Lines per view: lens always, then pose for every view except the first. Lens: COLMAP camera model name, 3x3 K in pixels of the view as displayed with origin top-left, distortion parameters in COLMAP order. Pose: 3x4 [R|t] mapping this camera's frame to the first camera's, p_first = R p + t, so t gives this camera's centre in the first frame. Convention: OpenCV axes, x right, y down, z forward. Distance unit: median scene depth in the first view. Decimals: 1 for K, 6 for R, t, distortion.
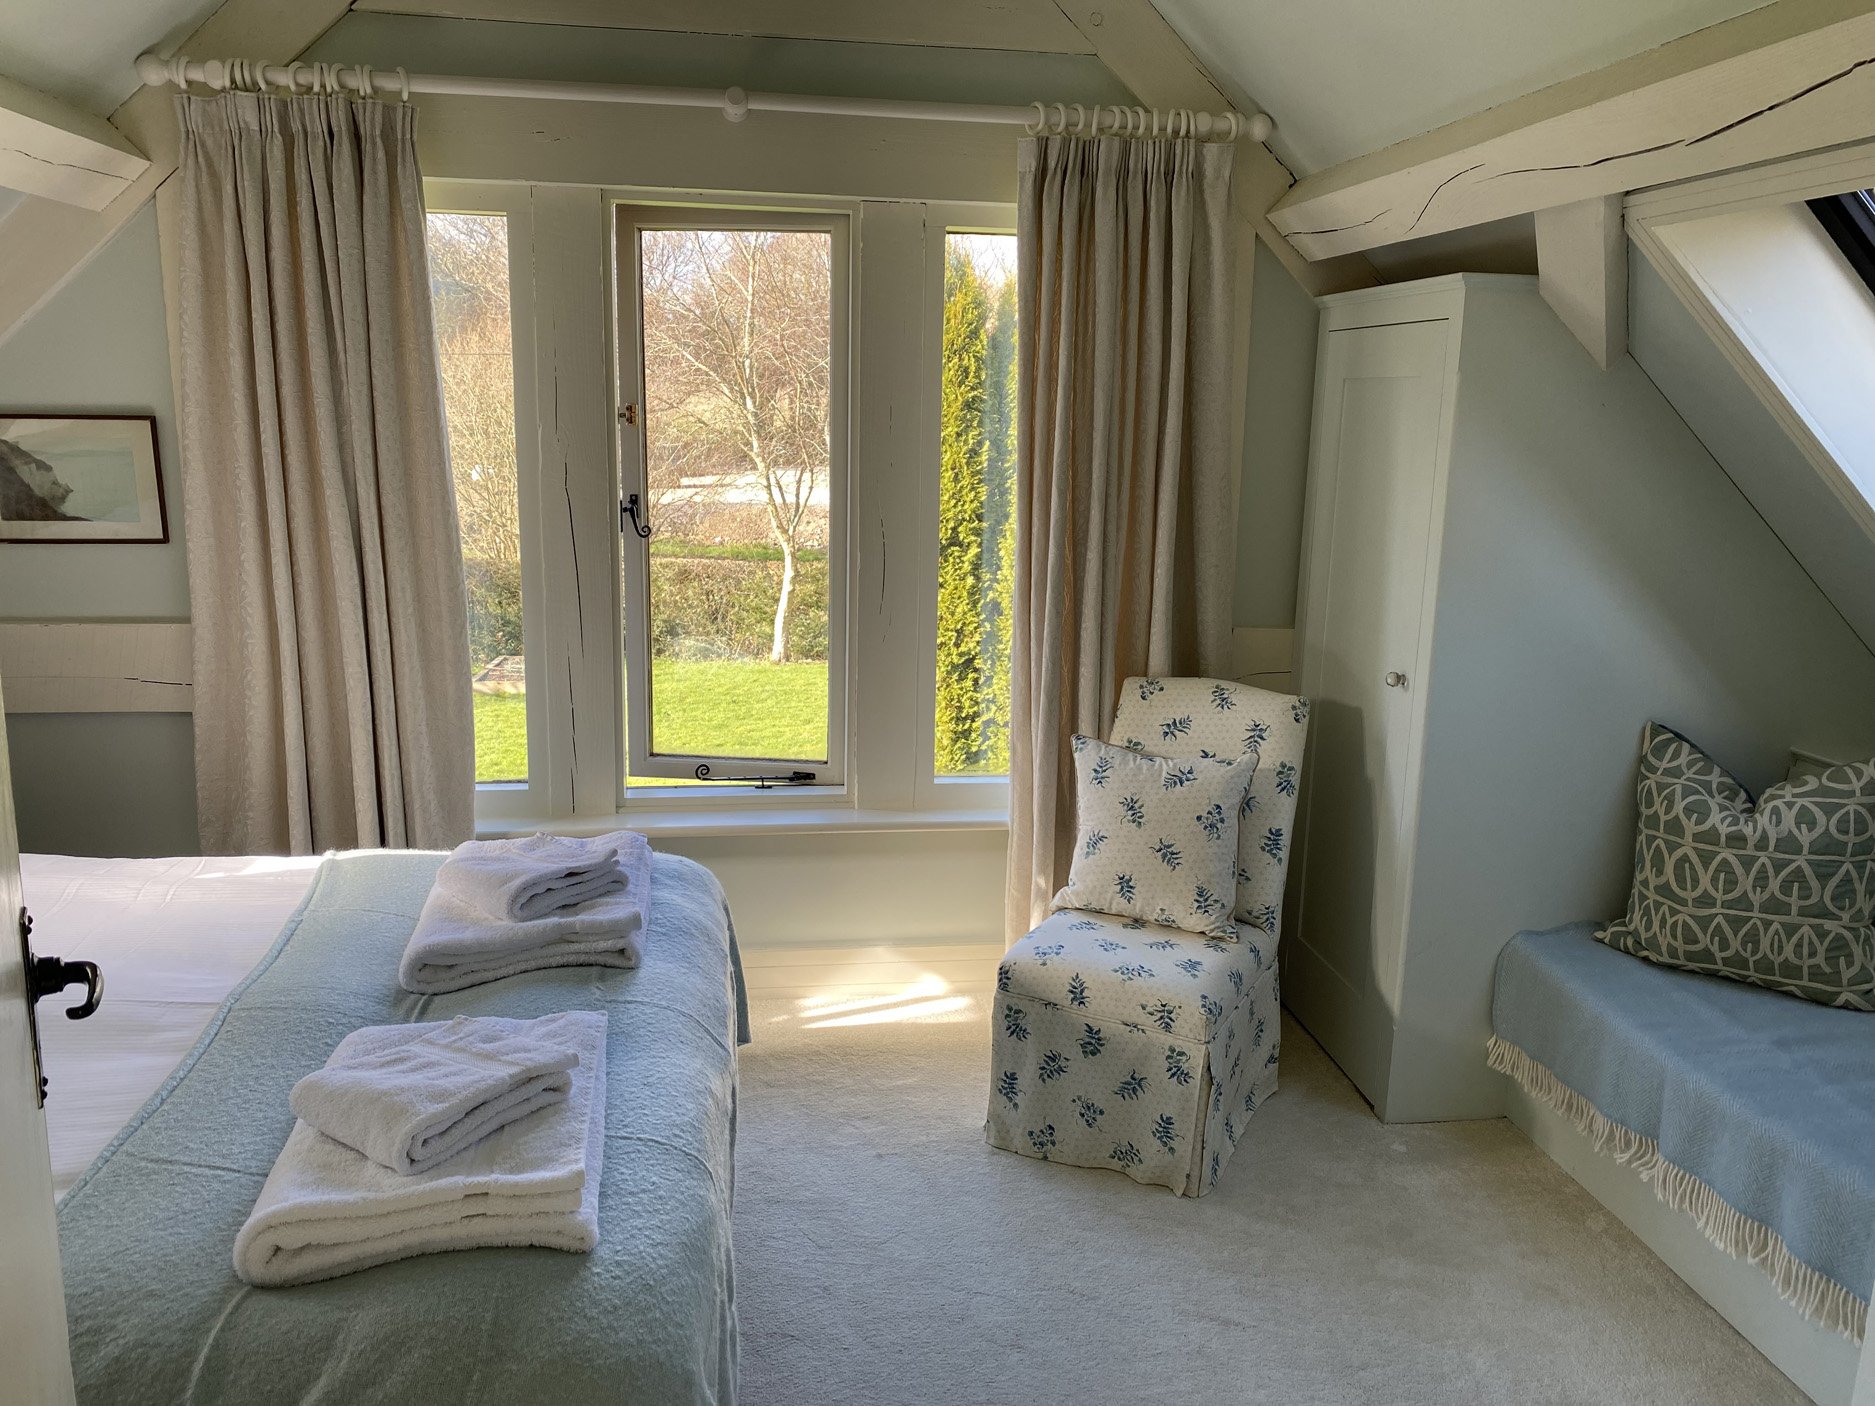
lens RADIAL K [[1427.7, 0, 847.2], [0, 1427.7, 687.2], [0, 0, 1]] dist [0.006274, -0.005314]
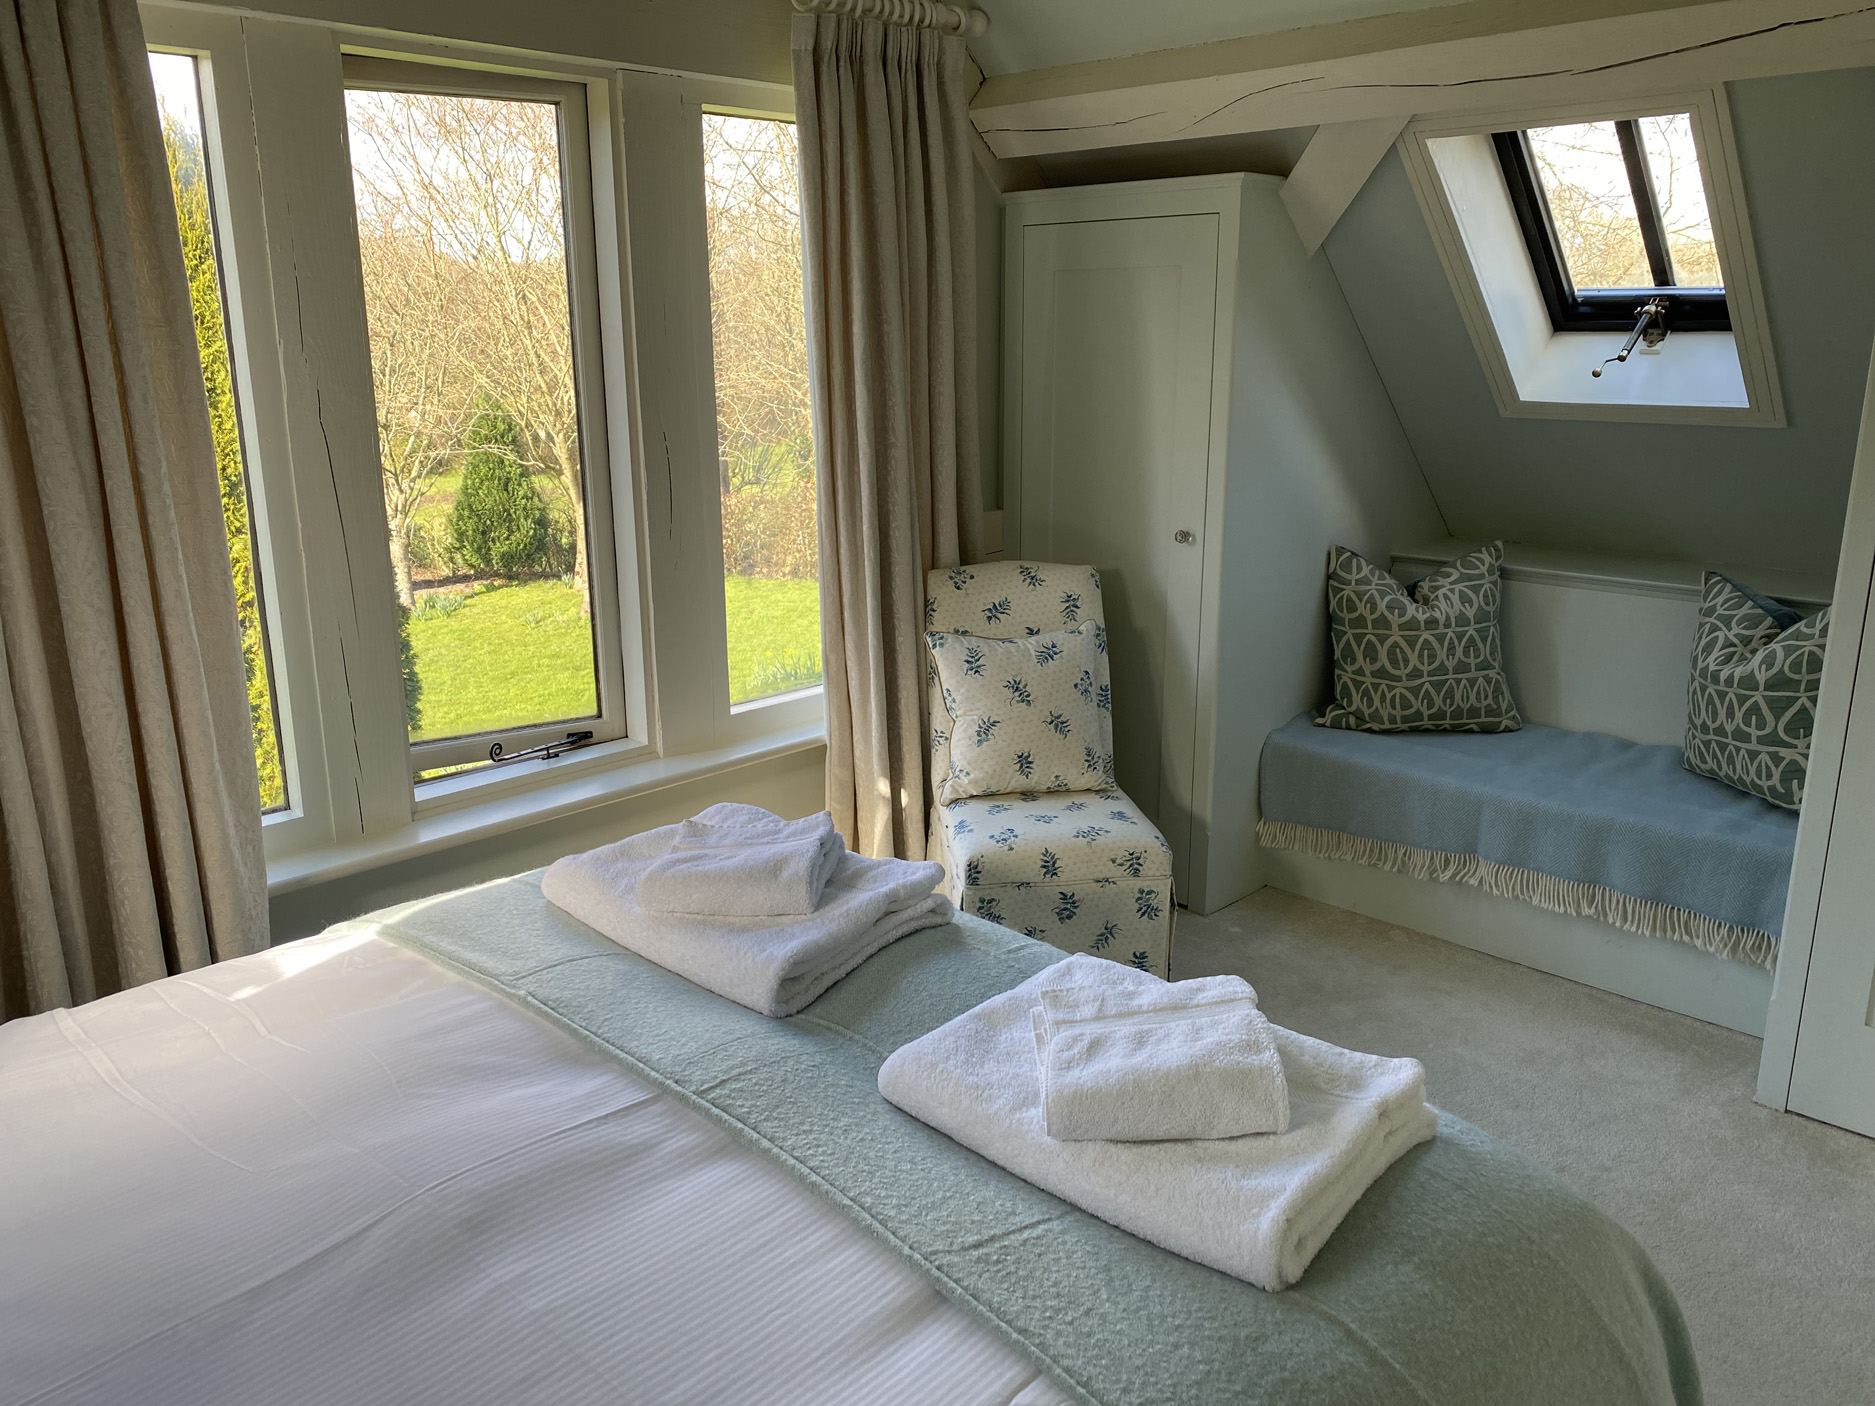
lens RADIAL K [[1464.3, 0, 937.5], [0, 1464.3, 703.0], [0, 0, 1]] dist [0.028110, -0.002180]
pose [[0.787885, -0.184758, 0.587454, -0.499992], [0.146215, 0.982779, 0.112988, -0.036777], [-0.598213, -0.003127, 0.801331, 0.179663]]
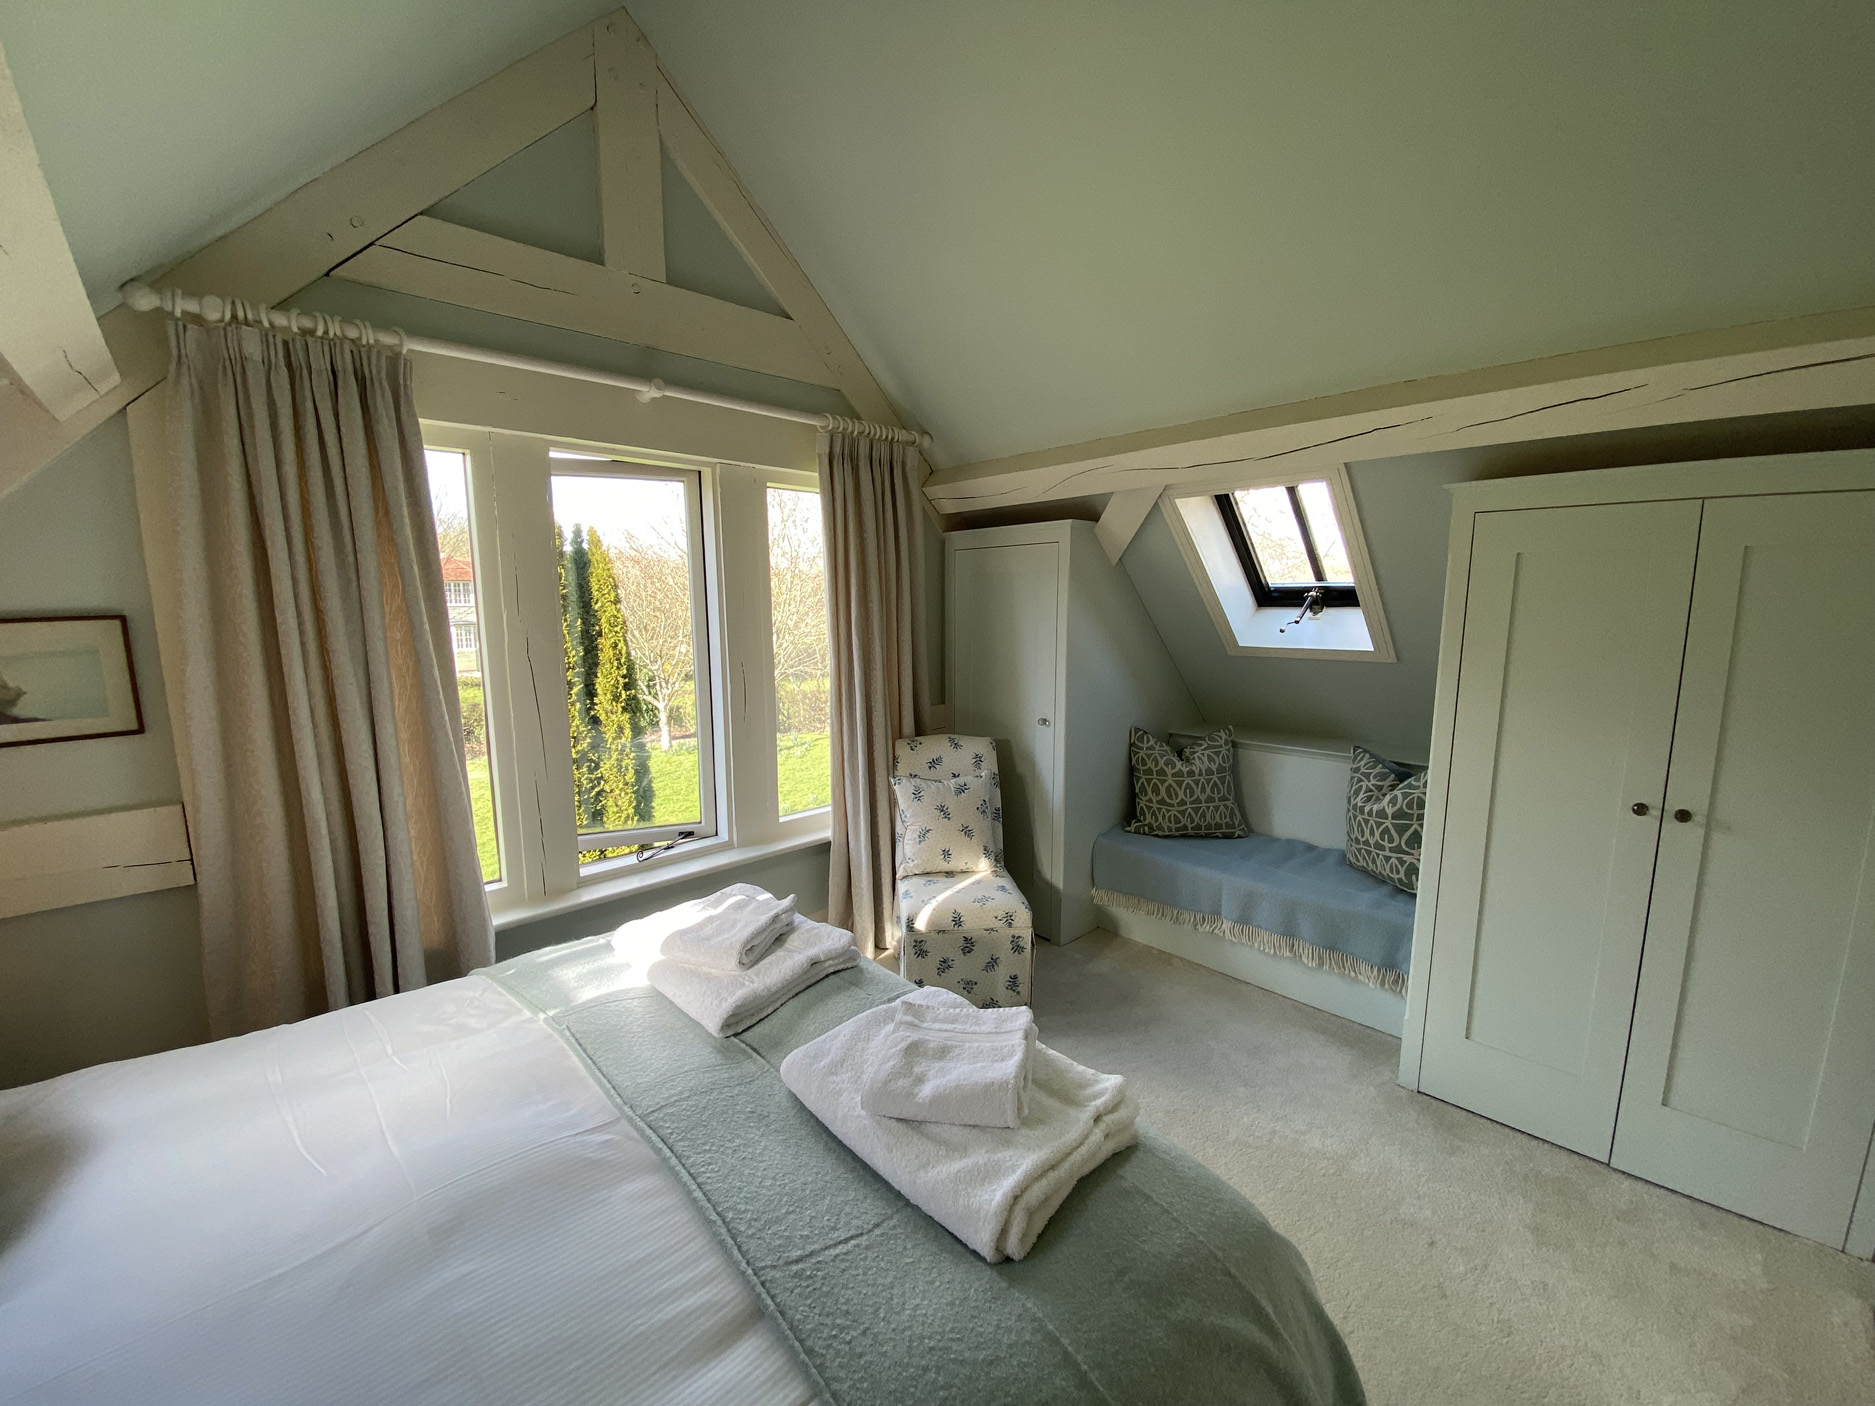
lens RADIAL K [[773.7, 0, 919.3], [0, 773.7, 710.9], [0, 0, 1]] dist [0.043341, -0.025864]
pose [[0.813992, -0.110020, 0.570363, -0.378760], [0.138341, 0.990364, -0.006397, -0.038046], [-0.564163, 0.084111, 0.821368, 0.216216]]
